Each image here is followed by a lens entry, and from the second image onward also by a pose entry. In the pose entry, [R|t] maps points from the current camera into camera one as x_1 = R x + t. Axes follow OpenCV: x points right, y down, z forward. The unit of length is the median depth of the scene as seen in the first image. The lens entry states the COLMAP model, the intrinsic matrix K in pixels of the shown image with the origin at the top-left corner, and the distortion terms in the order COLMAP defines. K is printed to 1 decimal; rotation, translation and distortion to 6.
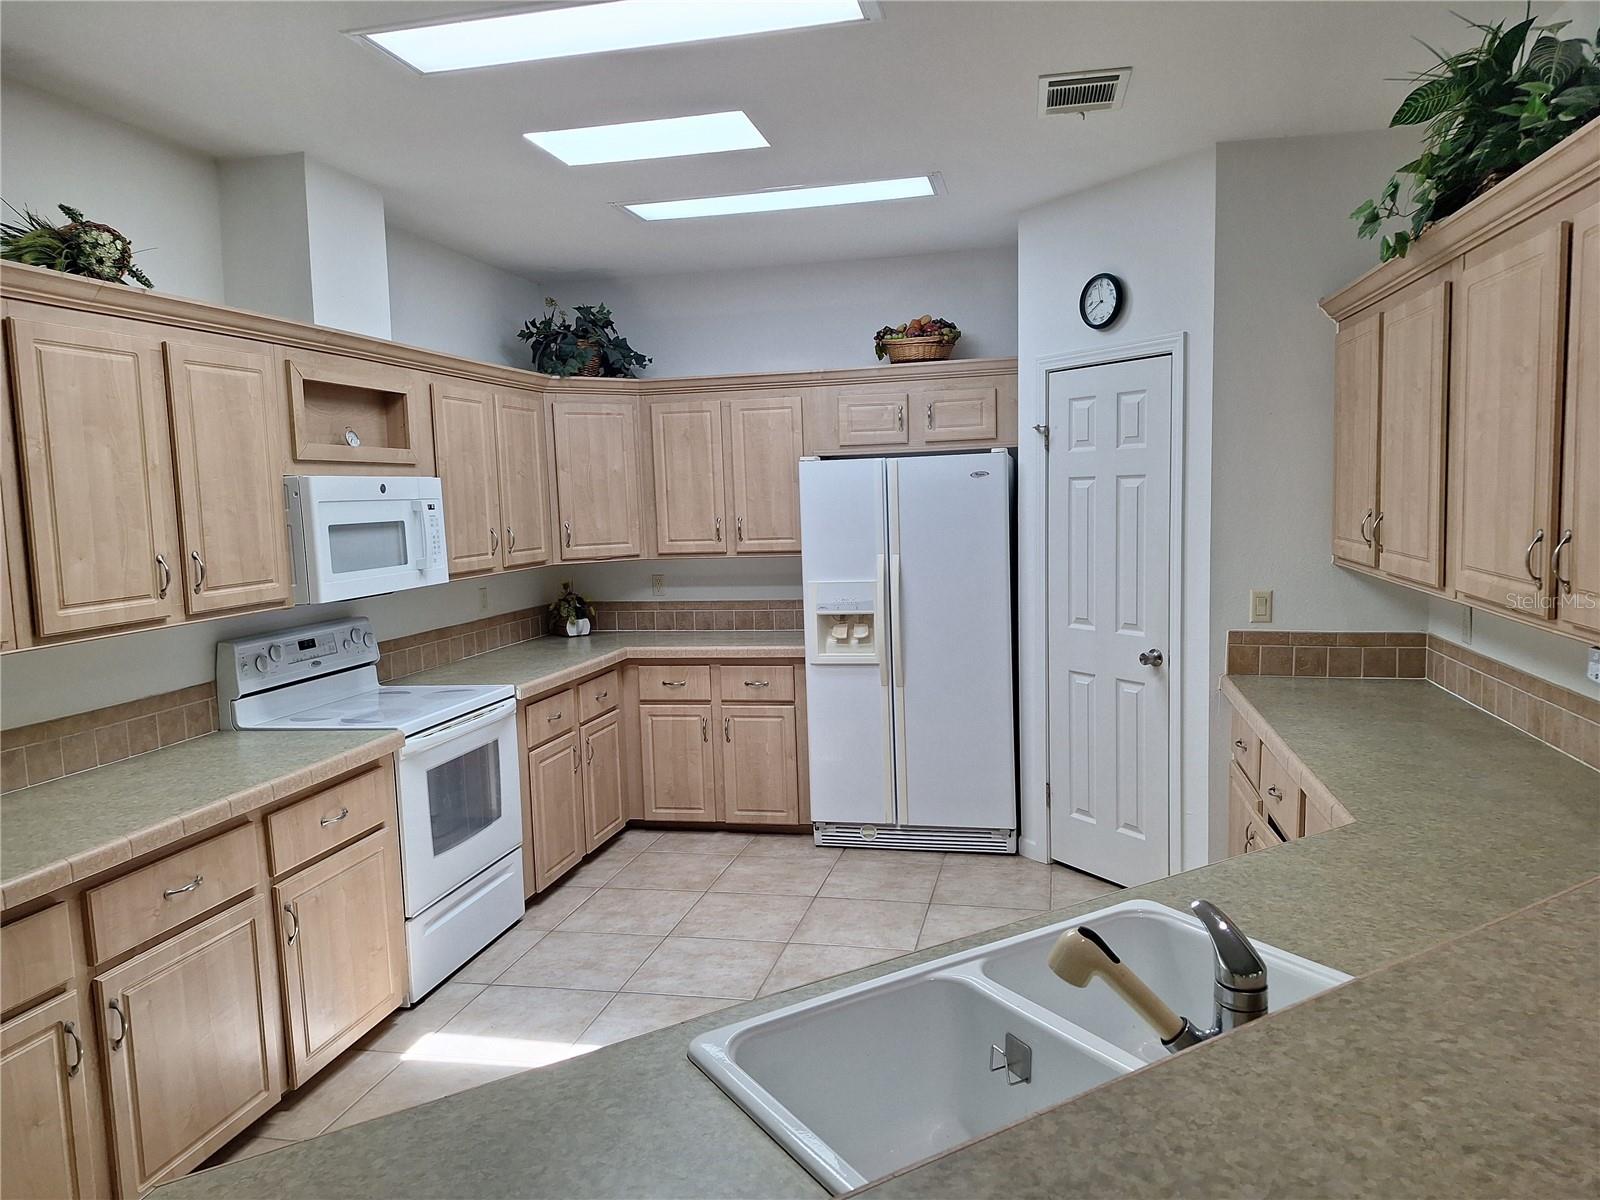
lens RADIAL K [[1090.4, 0, 833.0], [0, 1090.4, 595.1], [0, 0, 1]] dist [0.091984, -0.090721]
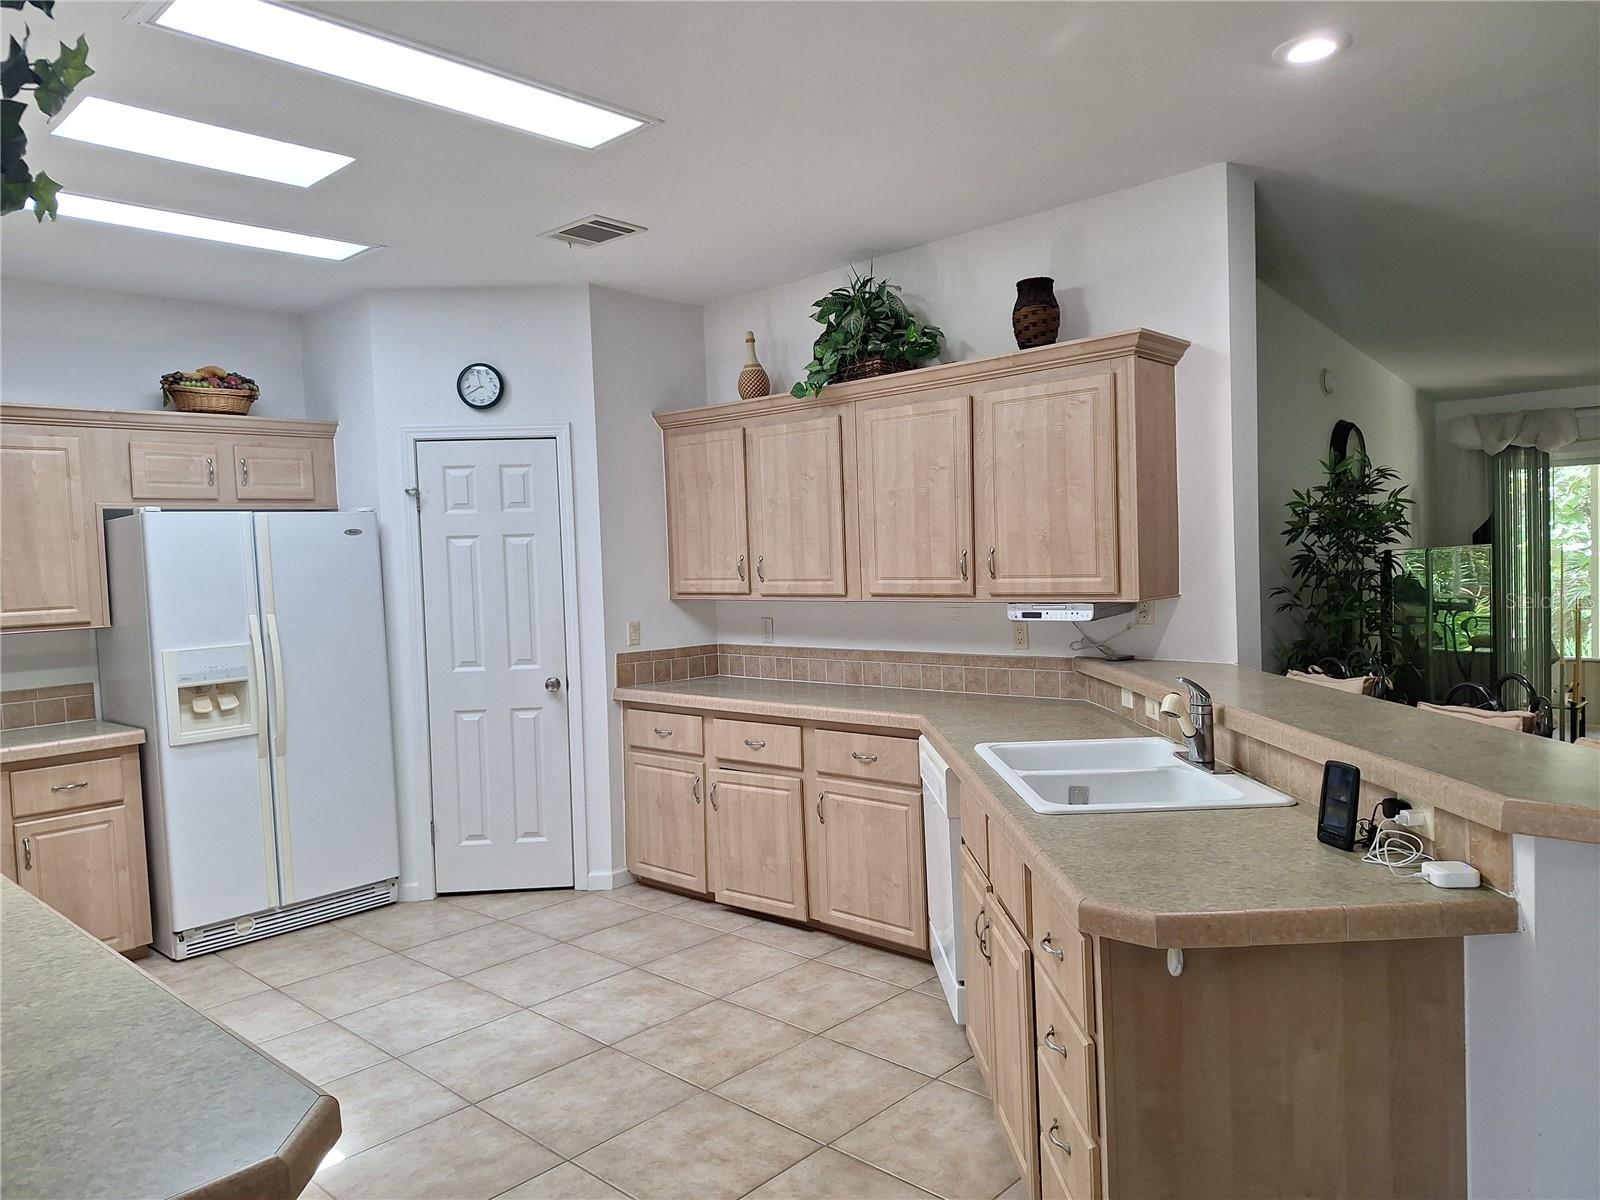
lens RADIAL K [[1094.7, 0, 805.8], [0, 1094.7, 597.6], [0, 0, 1]] dist [0.088728, -0.093618]
pose [[0.516661, -0.022483, 0.855895, -0.523145], [0.101679, 0.994192, -0.035263, 0.029155], [-0.850131, 0.105246, 0.515946, 0.110423]]
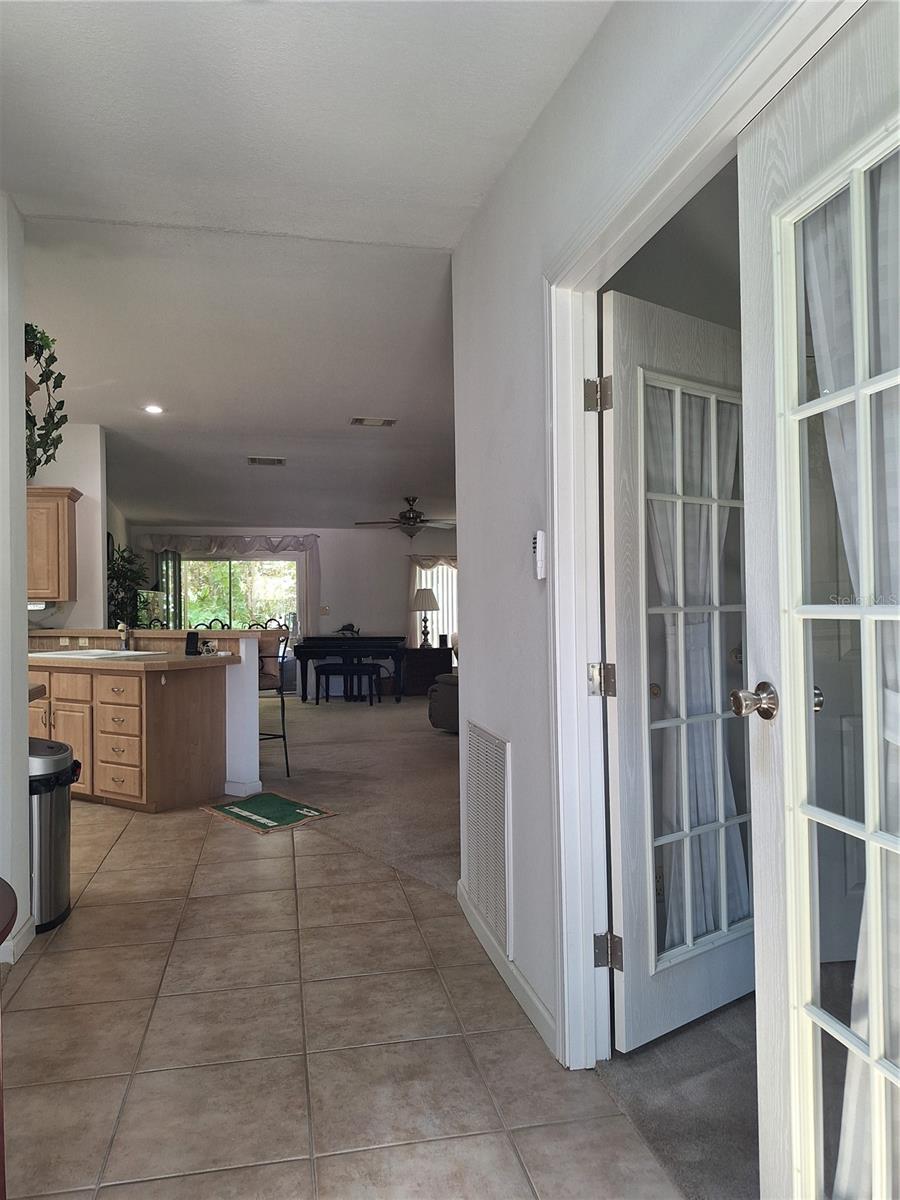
lens RADIAL K [[821.0, 0, 447.4], [0, 821.0, 597.5], [0, 0, 1]] dist [0.088728, -0.093618]
pose [[-0.396864, 0.041645, 0.916932, -1.251153], [0.110642, 0.993857, 0.002749, 0.089209], [-0.911185, 0.102542, -0.399033, 0.289289]]
